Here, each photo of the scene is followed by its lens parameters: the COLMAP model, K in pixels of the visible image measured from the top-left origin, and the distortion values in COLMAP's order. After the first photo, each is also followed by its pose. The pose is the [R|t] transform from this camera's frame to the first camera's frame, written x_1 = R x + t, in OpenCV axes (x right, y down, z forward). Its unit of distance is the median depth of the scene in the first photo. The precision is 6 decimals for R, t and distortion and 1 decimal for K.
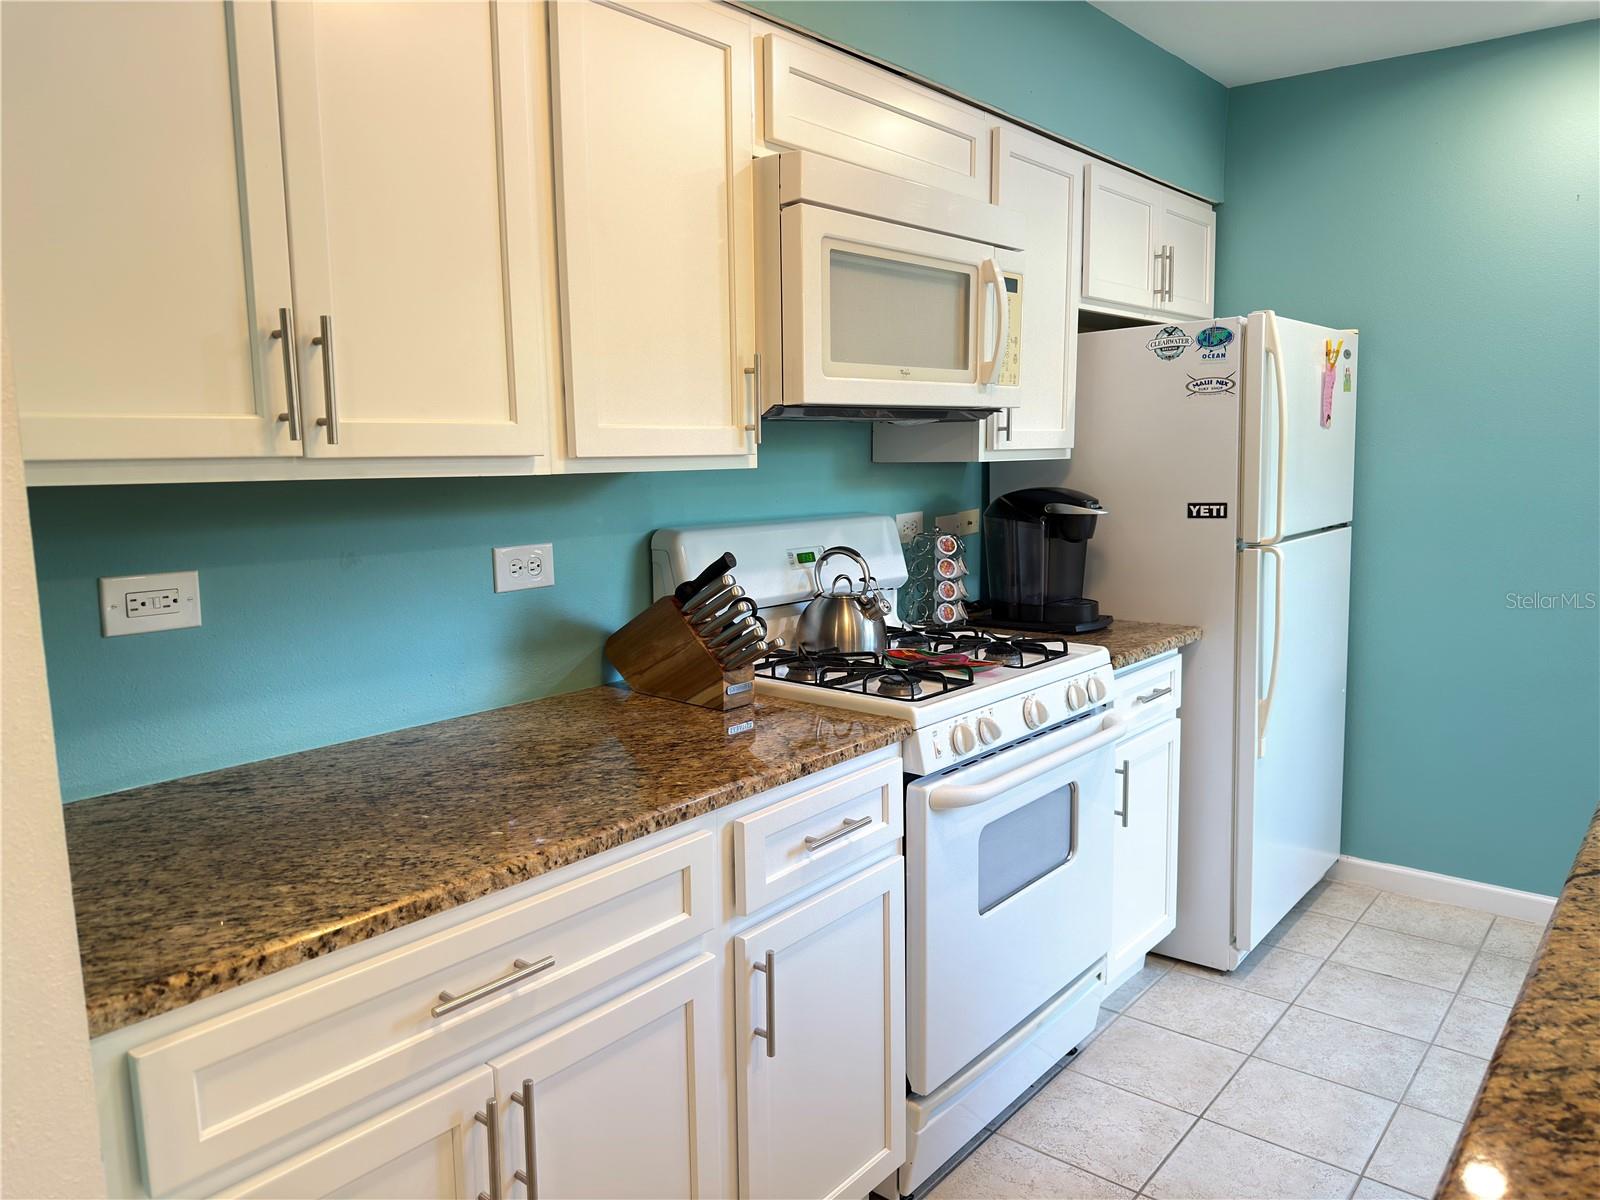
lens RADIAL K [[1114.3, 0, 803.6], [0, 1114.3, 604.3], [0, 0, 1]] dist [0.141906, -0.242690]
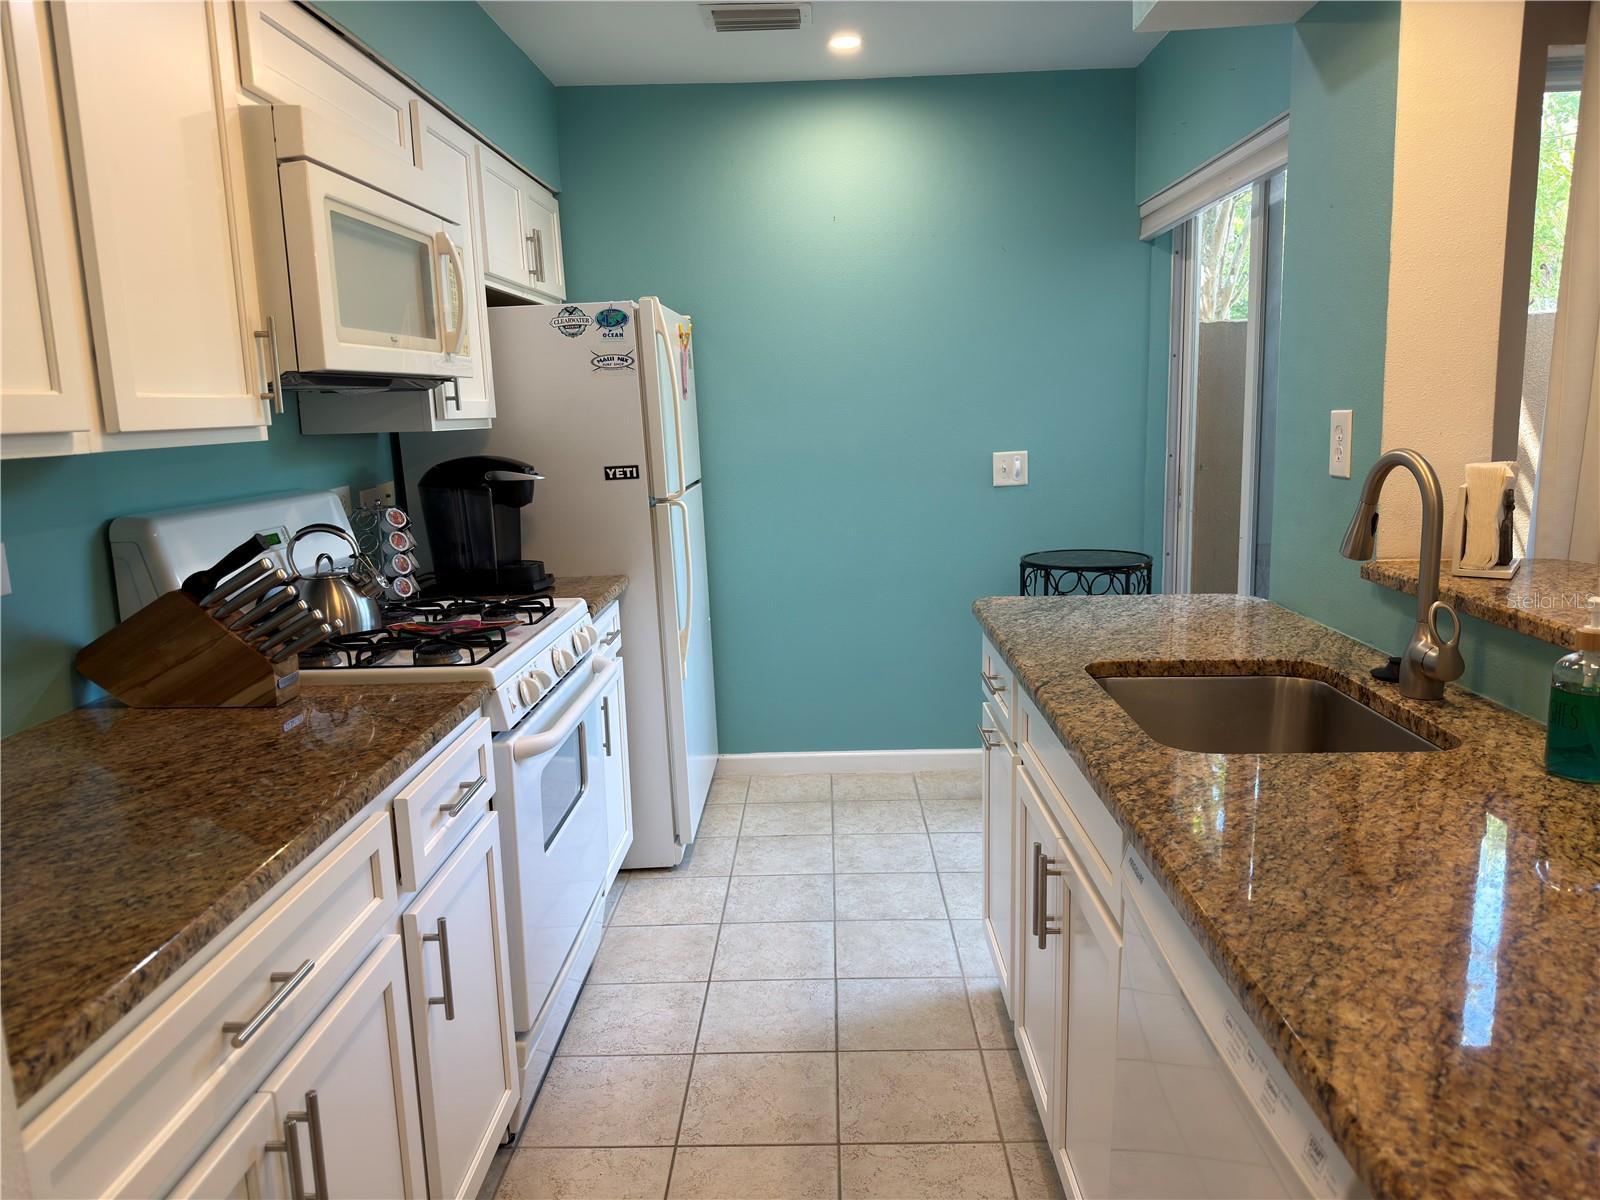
lens RADIAL K [[1114.3, 0, 803.6], [0, 1114.3, 604.3], [0, 0, 1]] dist [0.141906, -0.242690]
pose [[0.784304, -0.119954, 0.608669, -0.257635], [0.107380, 0.992569, 0.057247, 0.004781], [-0.611012, 0.020460, 0.791357, -0.001037]]
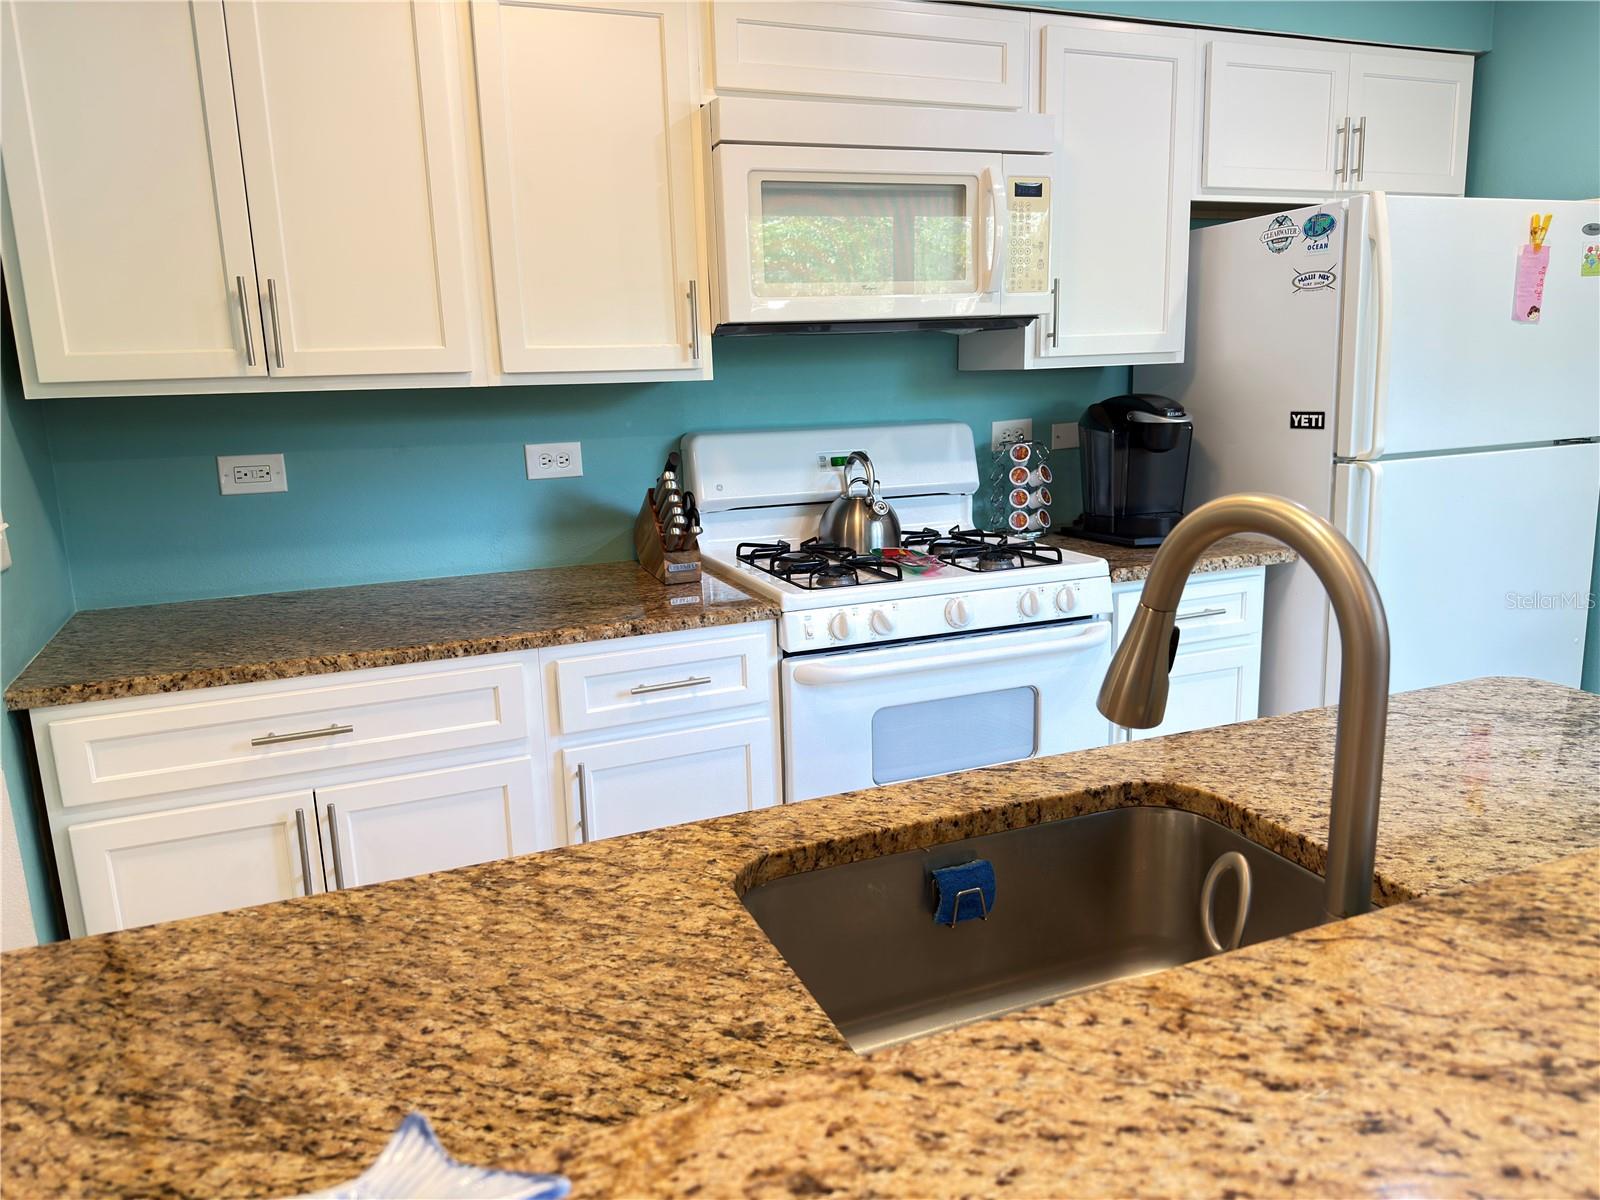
lens RADIAL K [[1114.3, 0, 803.6], [0, 1114.3, 604.3], [0, 0, 1]] dist [0.141906, -0.242690]
pose [[0.885068, 0.084963, -0.457641, 0.548720], [-0.046845, 0.994467, 0.094028, -0.003800], [0.463098, -0.061783, 0.884151, -0.002396]]
